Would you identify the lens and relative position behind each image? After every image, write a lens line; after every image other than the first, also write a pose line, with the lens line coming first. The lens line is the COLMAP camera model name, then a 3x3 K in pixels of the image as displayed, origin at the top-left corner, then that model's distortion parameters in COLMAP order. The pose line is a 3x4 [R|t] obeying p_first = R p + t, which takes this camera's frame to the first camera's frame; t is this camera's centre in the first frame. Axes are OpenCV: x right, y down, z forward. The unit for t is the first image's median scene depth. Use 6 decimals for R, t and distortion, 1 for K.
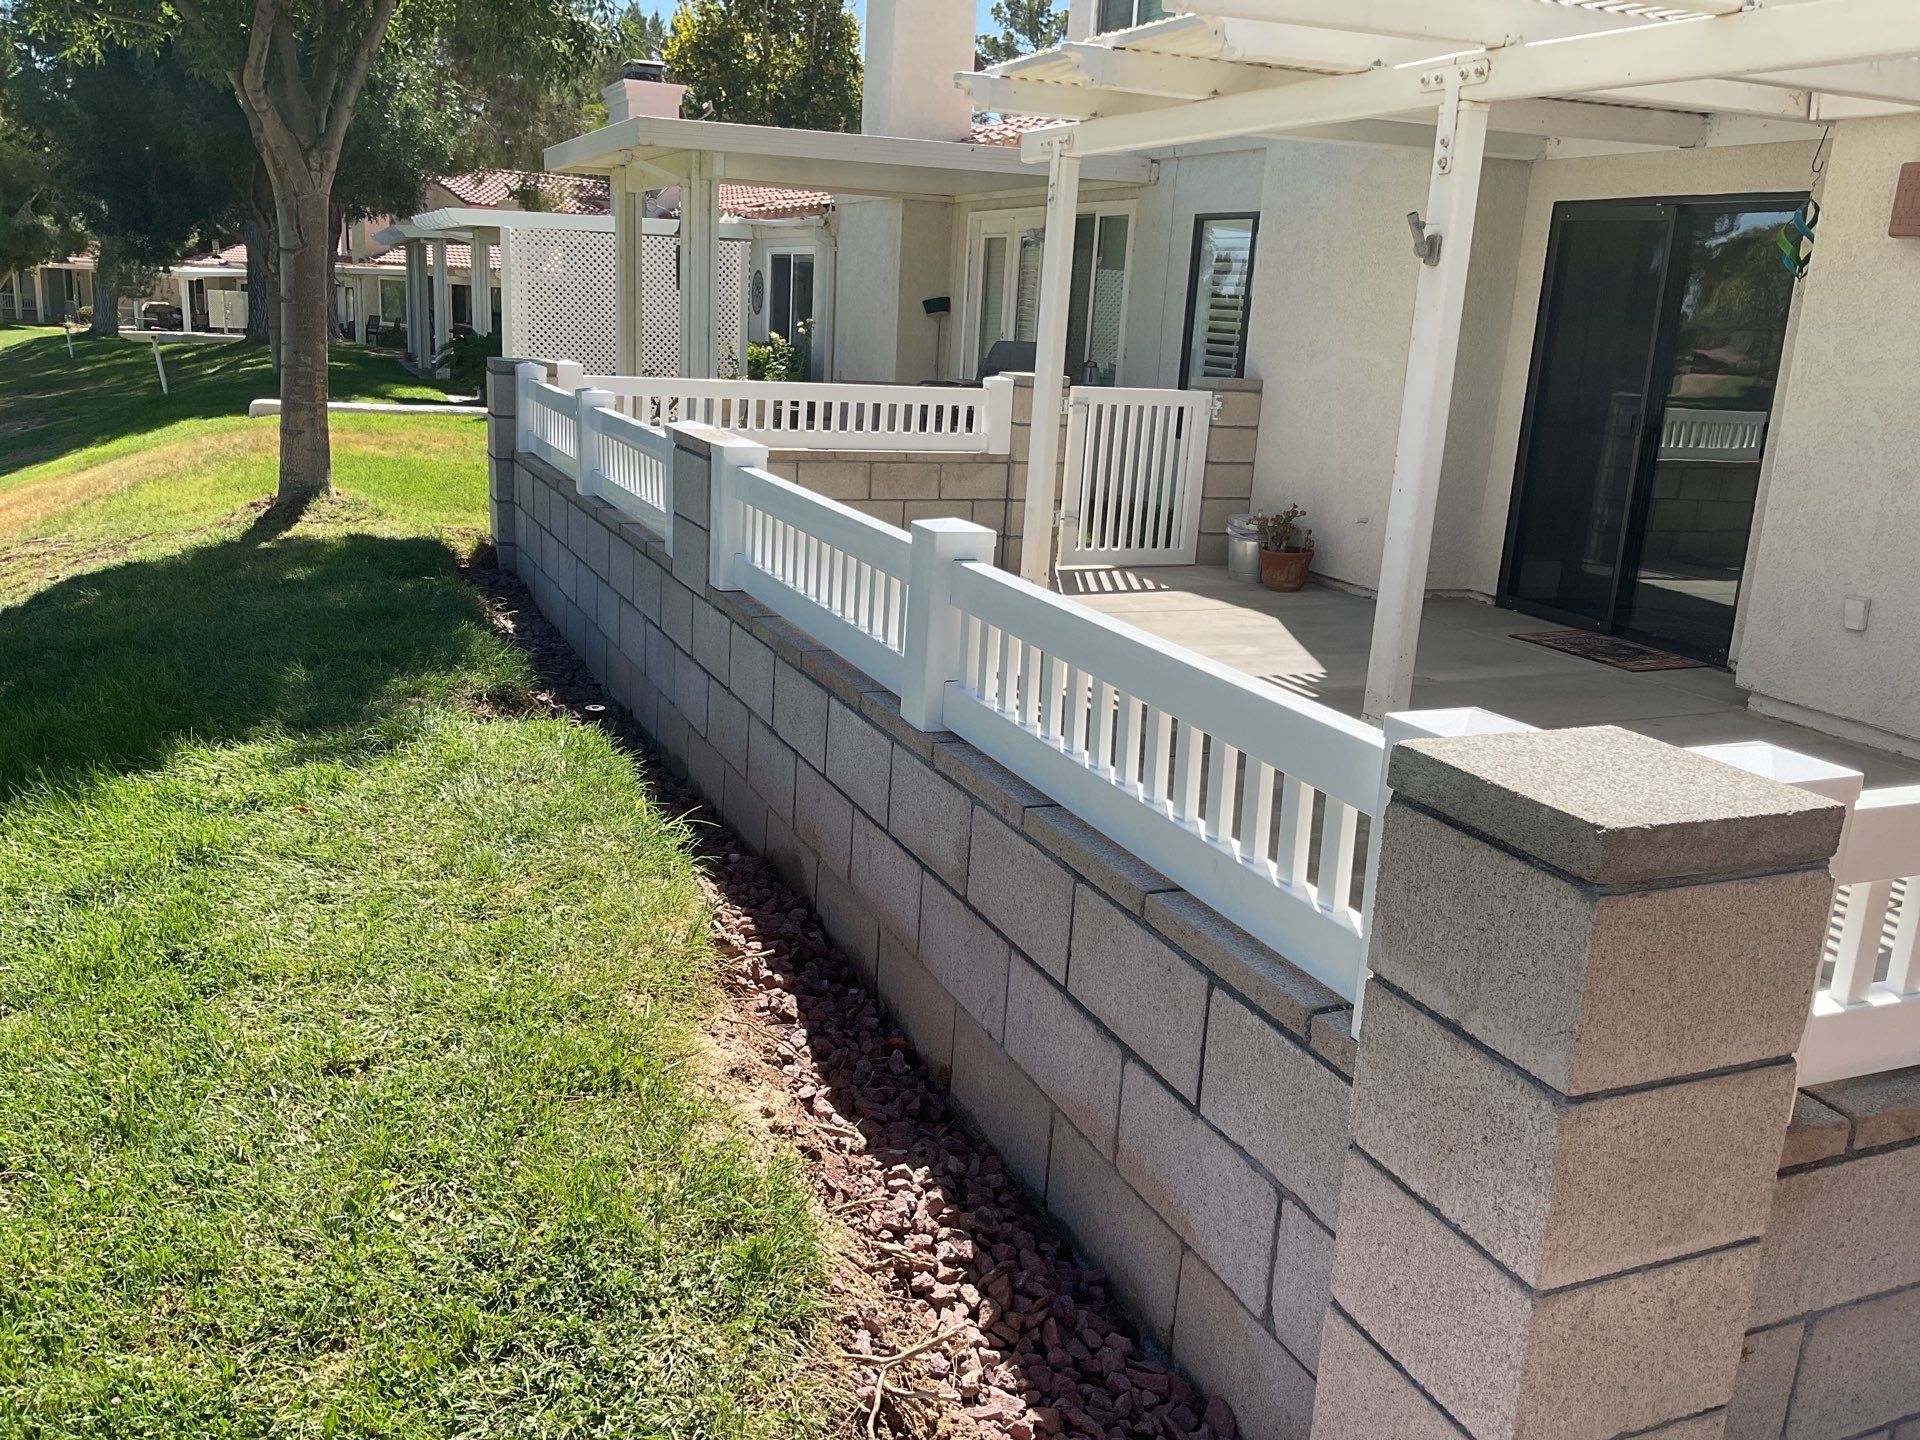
lens RADIAL K [[1596.7, 0, 956.1], [0, 1596.7, 723.8], [0, 0, 1]] dist [0.054538, -0.092961]
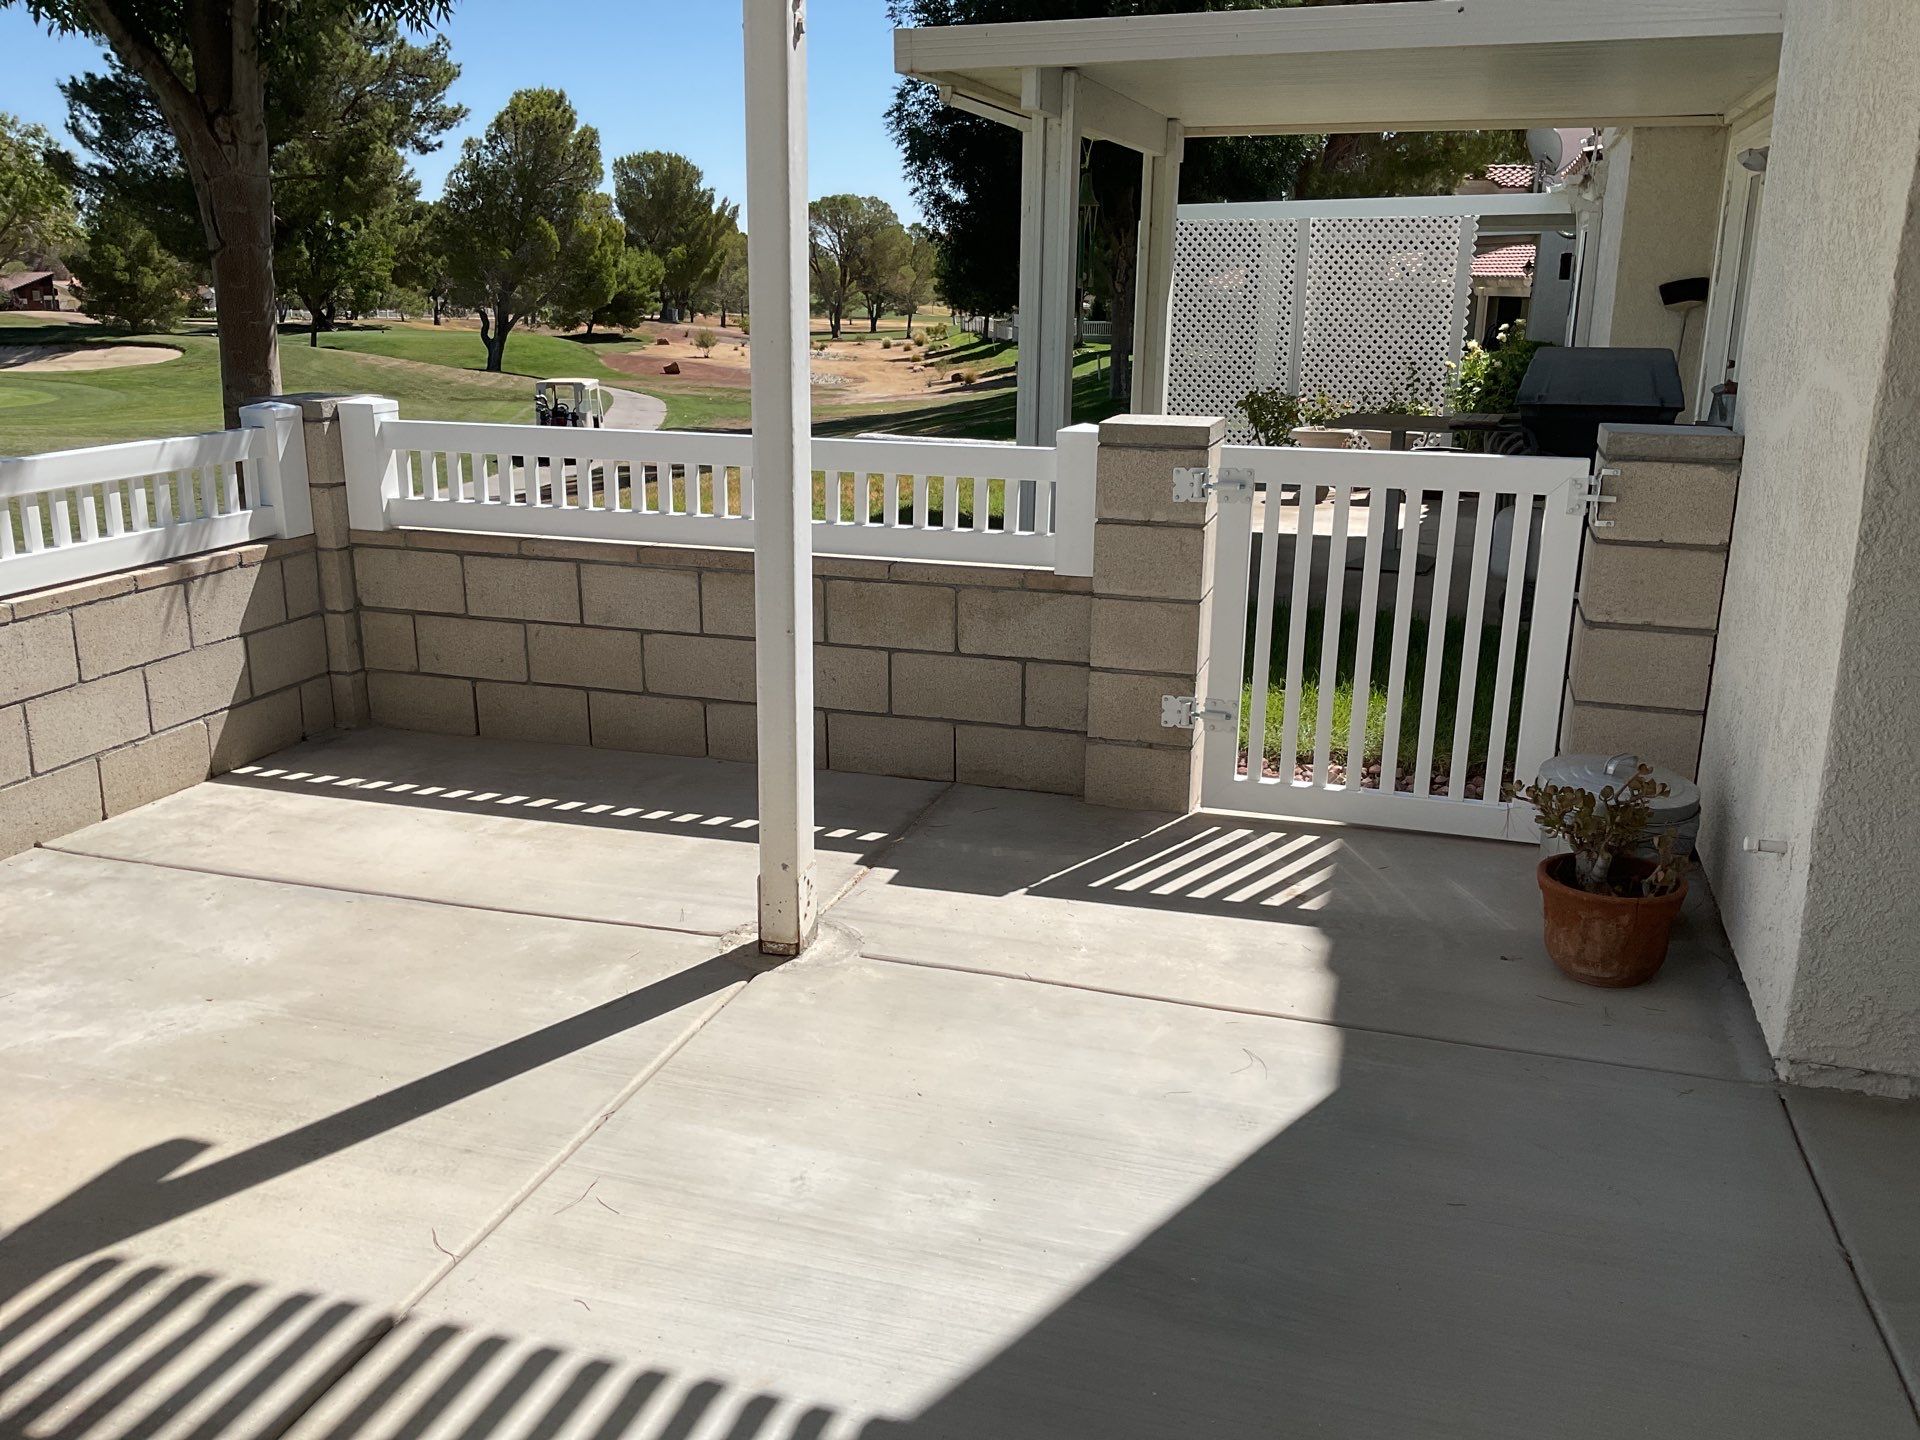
lens RADIAL K [[1585.3, 0, 967.9], [0, 1585.3, 727.2], [0, 0, 1]] dist [0.101080, -0.178857]
pose [[0.757490, 0.131469, -0.639472, 0.333506], [-0.137411, 0.989678, 0.040697, -0.137430], [0.638222, 0.057043, 0.767736, 0.593262]]
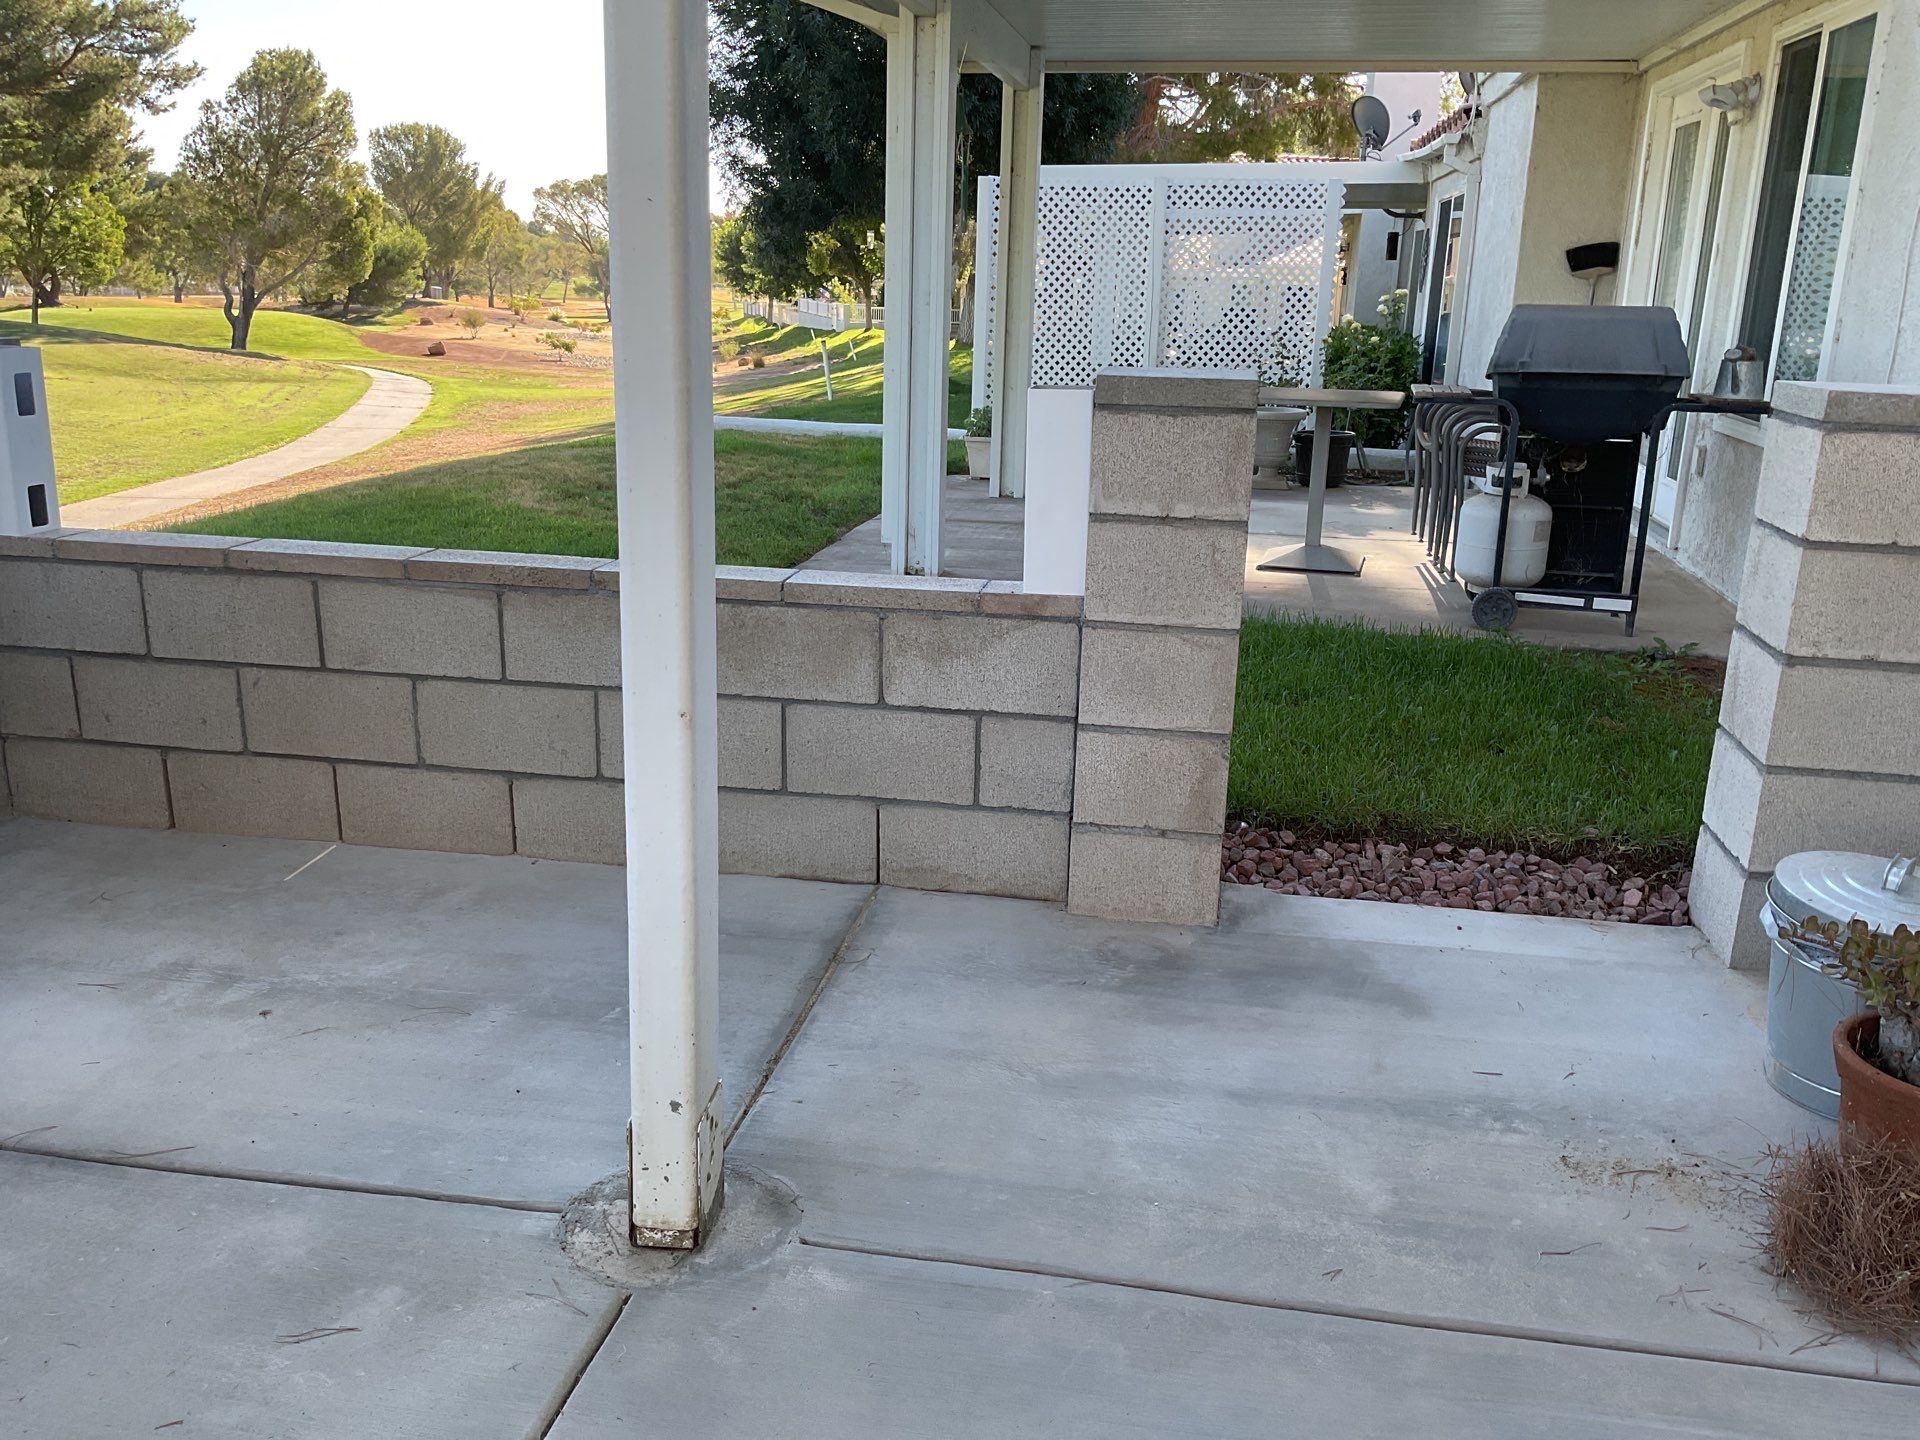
lens RADIAL K [[1596.7, 0, 956.1], [0, 1596.7, 723.8], [0, 0, 1]] dist [0.054538, -0.092961]
pose [[0.833982, 0.117678, -0.539098, 0.205574], [-0.121500, 0.992179, 0.028620, -0.148293], [0.538249, 0.041631, 0.841757, 0.691225]]
